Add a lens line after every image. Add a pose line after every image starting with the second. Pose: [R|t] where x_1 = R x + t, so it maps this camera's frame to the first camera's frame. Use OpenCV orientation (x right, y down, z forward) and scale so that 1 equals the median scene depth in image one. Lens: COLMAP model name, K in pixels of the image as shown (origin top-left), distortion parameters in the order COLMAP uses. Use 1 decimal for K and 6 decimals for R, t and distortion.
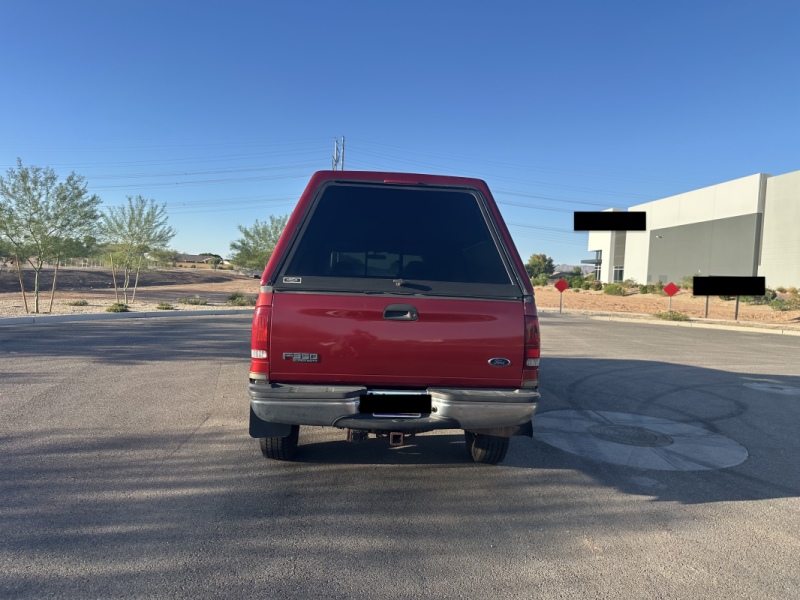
lens RADIAL K [[568.2, 0, 400.0], [0, 568.2, 300.0], [0, 0, 1]] dist [0.056851, -0.002885]
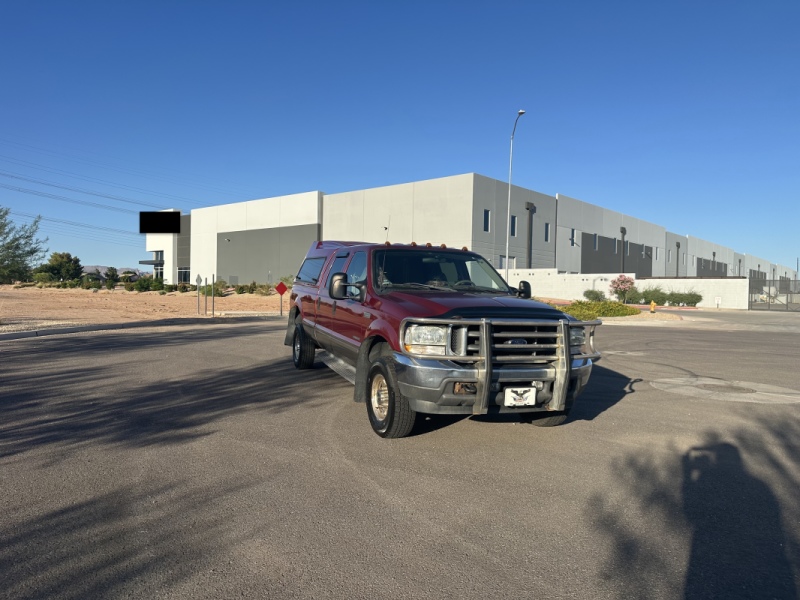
lens RADIAL K [[568.0, 0, 394.4], [0, 568.0, 297.2], [0, 0, 1]] dist [0.034247, -0.002948]
pose [[0.681214, -0.042279, 0.730862, -0.095086], [0.045744, 0.998838, 0.015144, -0.004810], [-0.730654, 0.023116, 0.682357, 0.052515]]
